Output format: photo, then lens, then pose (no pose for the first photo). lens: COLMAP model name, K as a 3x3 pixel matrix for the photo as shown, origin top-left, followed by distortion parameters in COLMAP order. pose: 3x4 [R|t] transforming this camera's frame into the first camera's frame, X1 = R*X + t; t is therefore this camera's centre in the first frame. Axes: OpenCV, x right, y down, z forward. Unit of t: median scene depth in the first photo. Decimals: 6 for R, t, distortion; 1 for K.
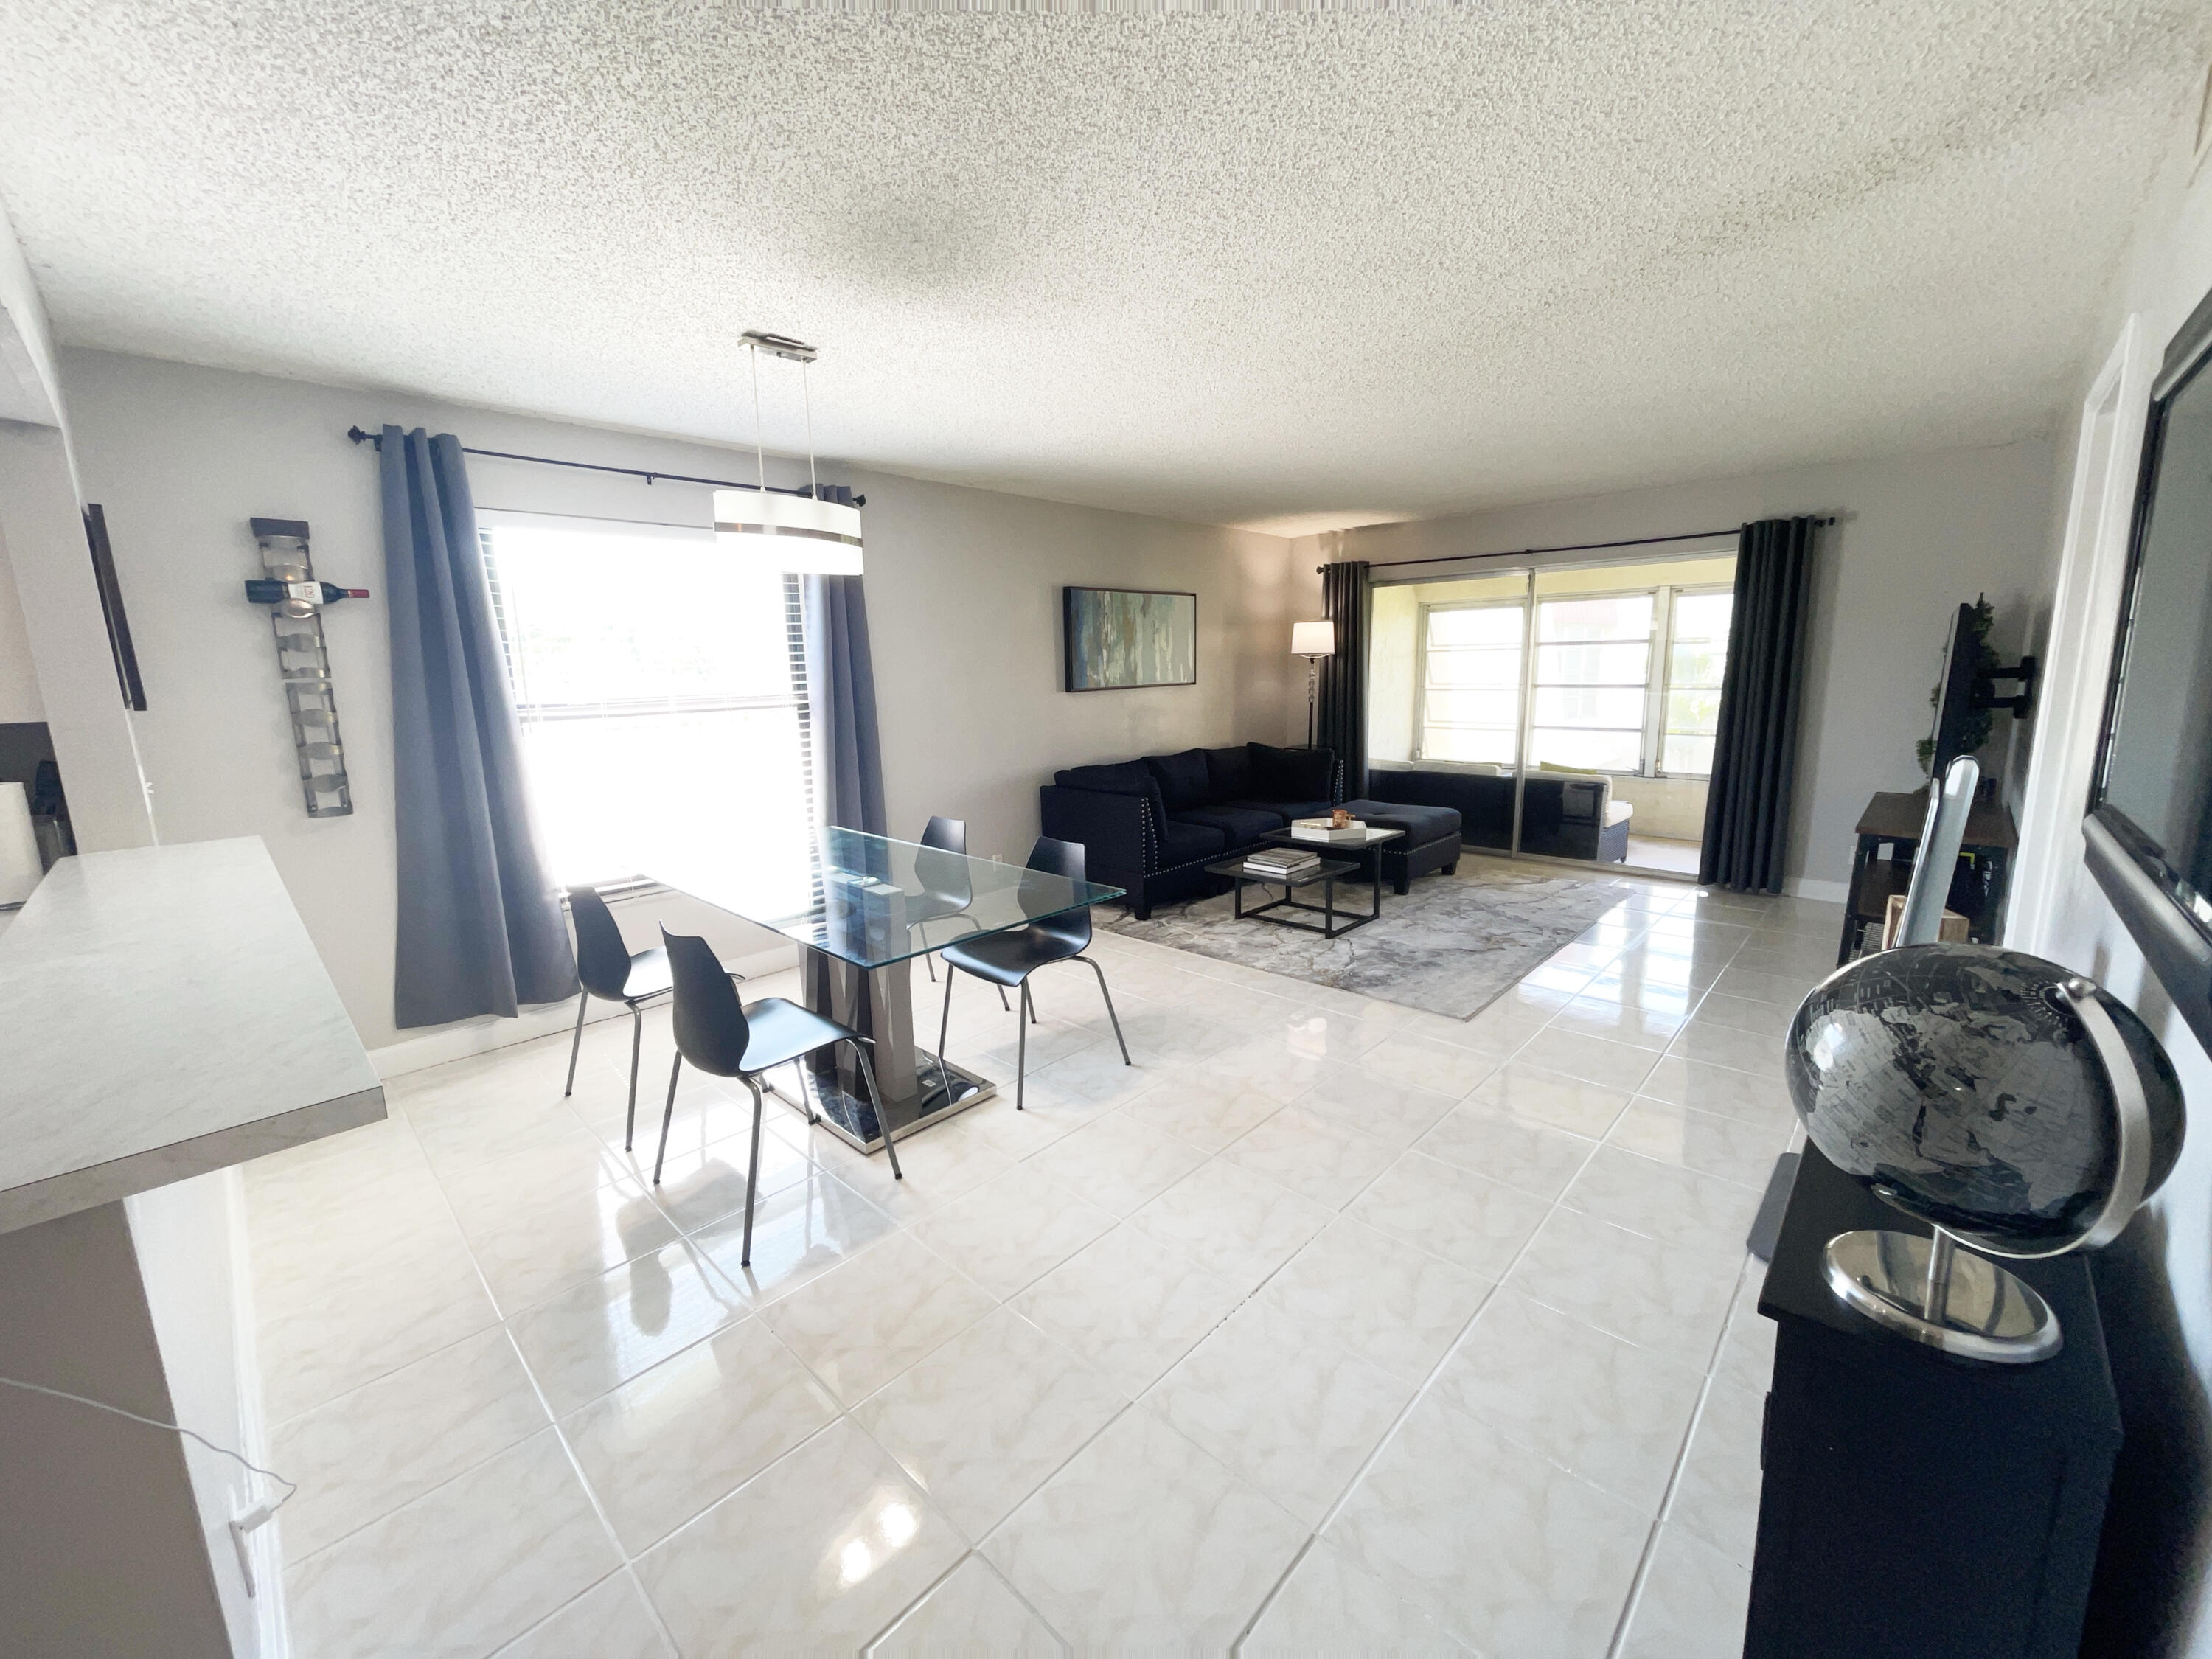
lens RADIAL K [[880.2, 0, 1092.5], [0, 880.2, 826.8], [0, 0, 1]] dist [-0.002085, -0.000555]
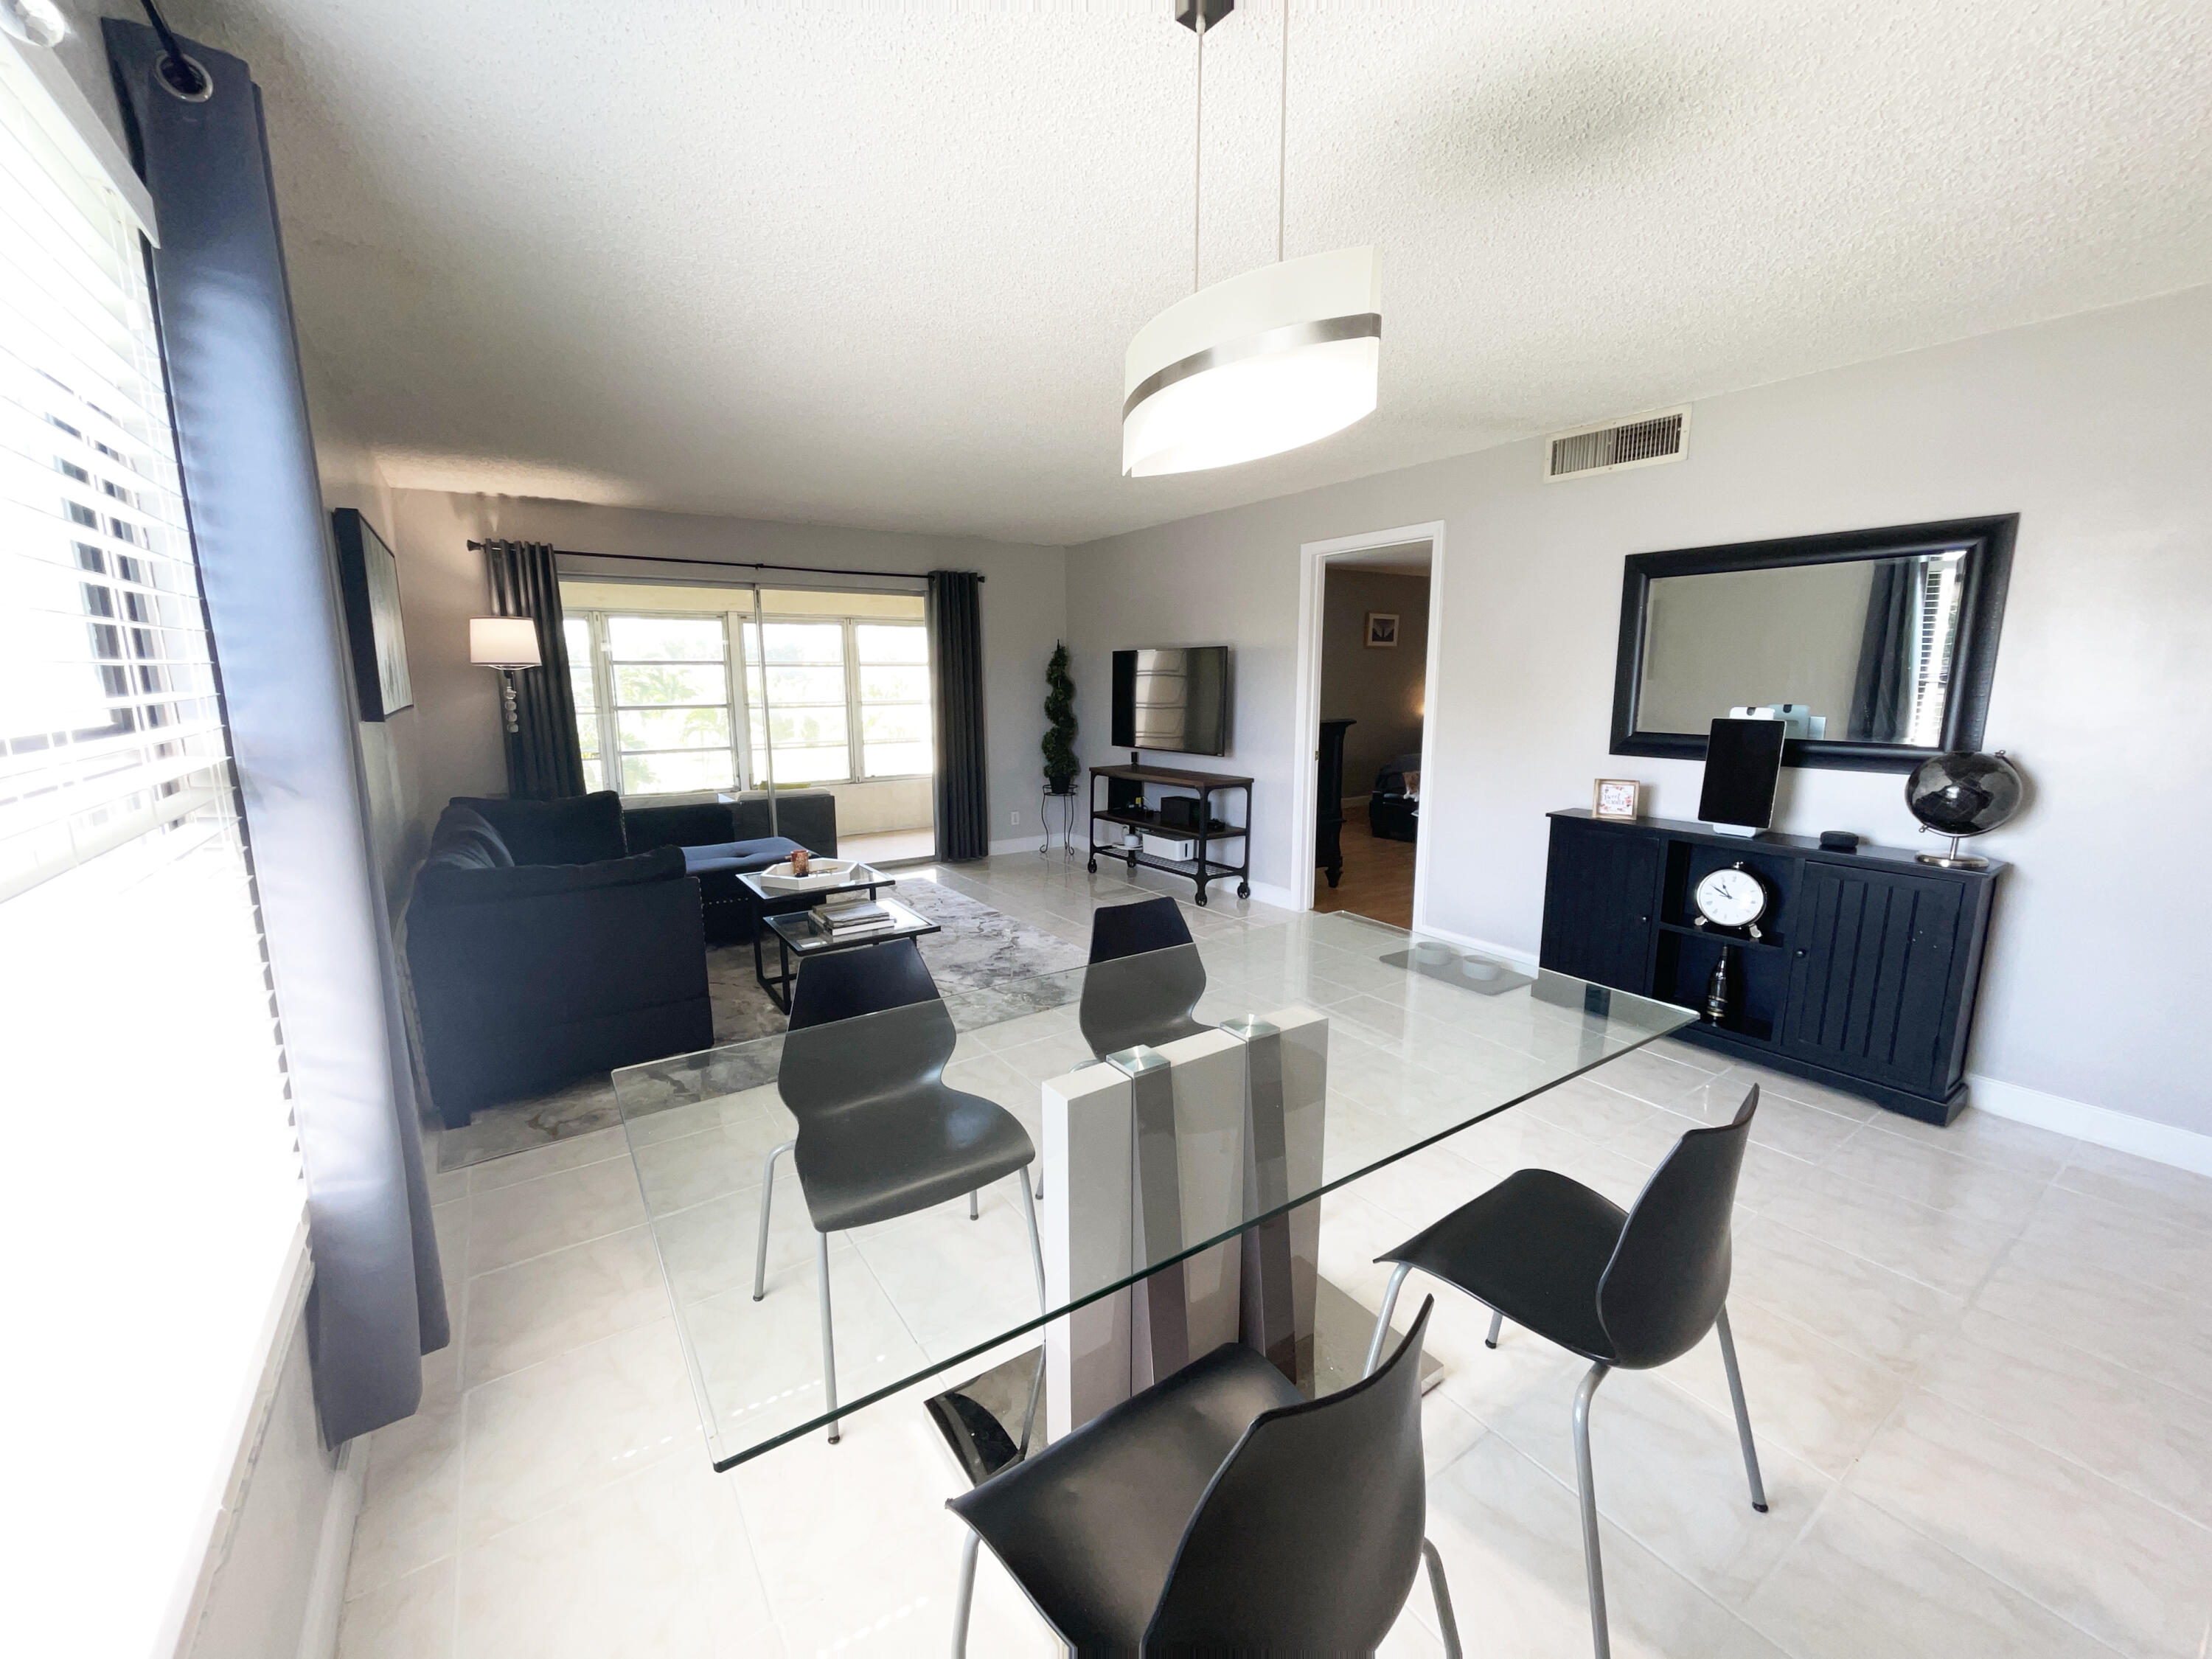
lens RADIAL K [[880.2, 0, 1092.5], [0, 880.2, 826.8], [0, 0, 1]] dist [-0.002085, -0.000555]
pose [[0.207110, -0.144271, 0.967621, -0.441388], [0.173891, 0.978746, 0.108710, -0.079014], [-0.962739, 0.145746, 0.227796, 0.501393]]
